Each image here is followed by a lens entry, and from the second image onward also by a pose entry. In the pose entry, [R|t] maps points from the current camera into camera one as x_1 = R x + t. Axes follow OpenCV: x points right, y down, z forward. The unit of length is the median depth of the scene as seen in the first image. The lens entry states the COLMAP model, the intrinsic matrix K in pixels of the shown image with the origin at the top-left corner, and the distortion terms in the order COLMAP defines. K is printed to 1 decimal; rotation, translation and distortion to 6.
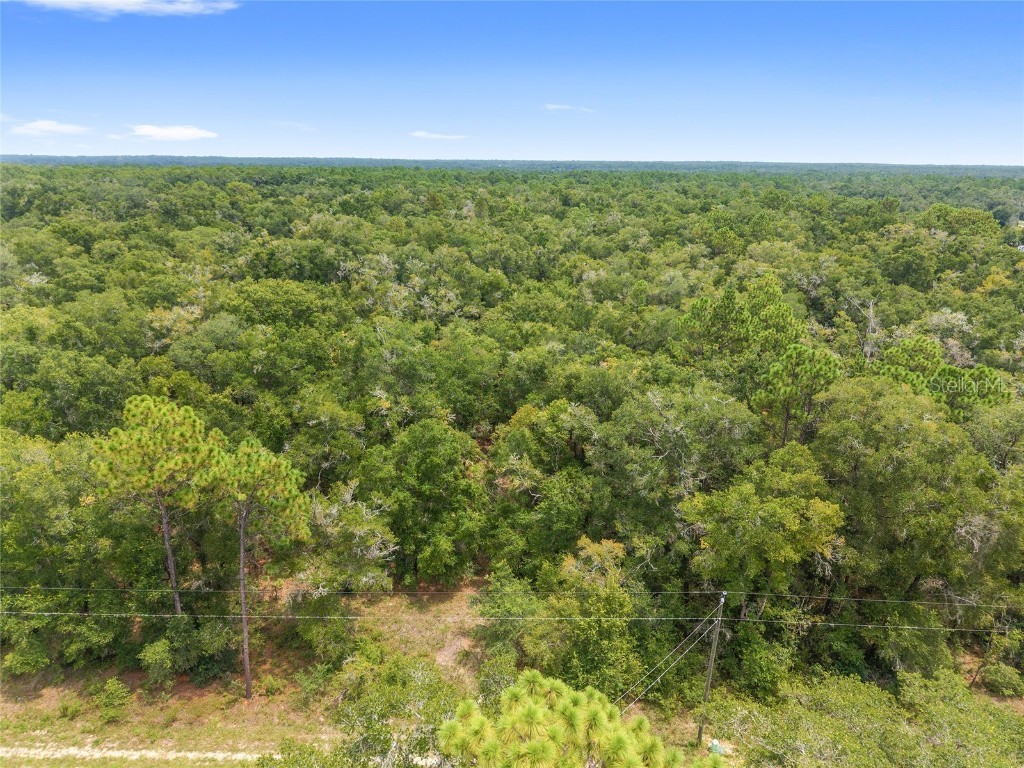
lens RADIAL K [[677.4, 0, 512.0], [0, 677.4, 384.0], [0, 0, 1]] dist [0.020375, -0.005377]
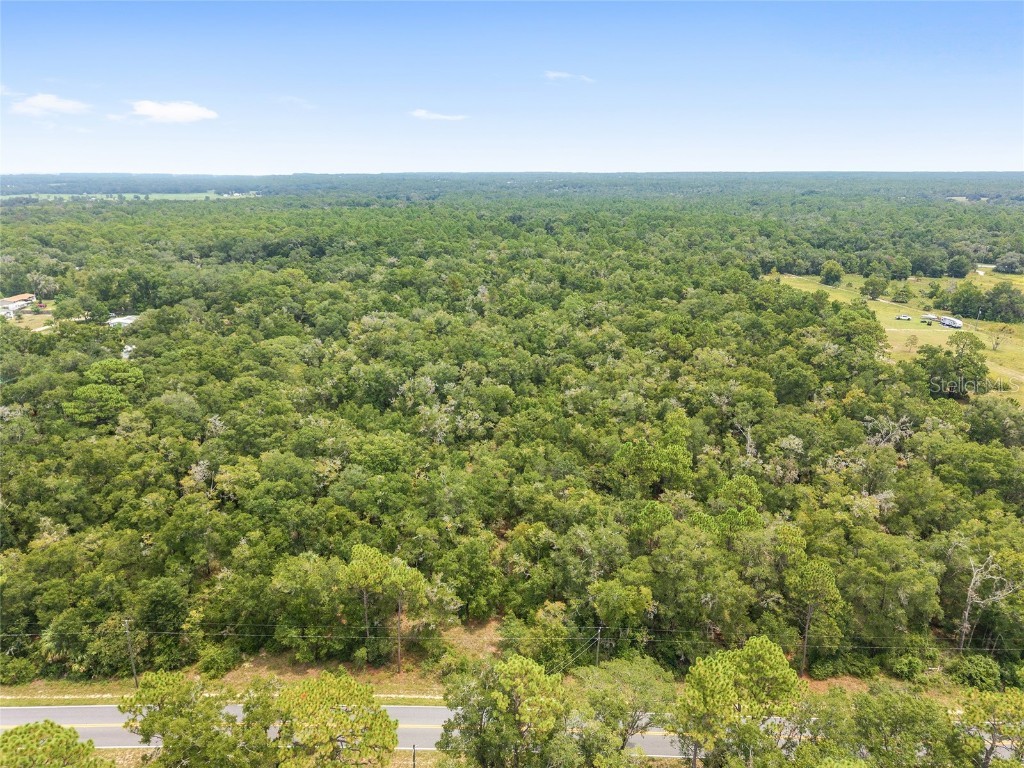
lens RADIAL K [[677.4, 0, 512.0], [0, 677.4, 384.0], [0, 0, 1]] dist [0.020375, -0.005377]
pose [[0.999821, -0.010185, -0.015966, 0.033140], [0.009991, 0.999876, -0.012183, -0.434727], [0.016089, 0.012022, 0.999798, -1.170463]]
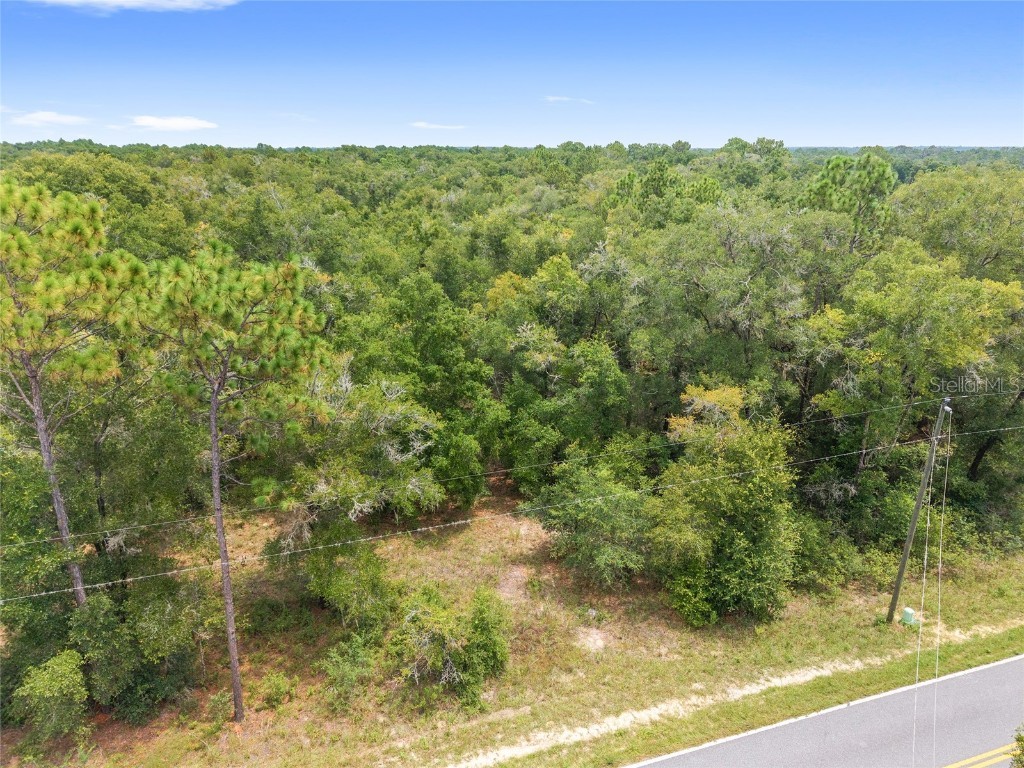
lens RADIAL K [[677.4, 0, 512.0], [0, 677.4, 384.0], [0, 0, 1]] dist [0.020375, -0.005377]
pose [[0.945669, -0.115154, 0.304056, -0.285765], [0.111372, 0.993332, 0.029814, 0.171245], [-0.305462, 0.005669, 0.952188, 0.346235]]
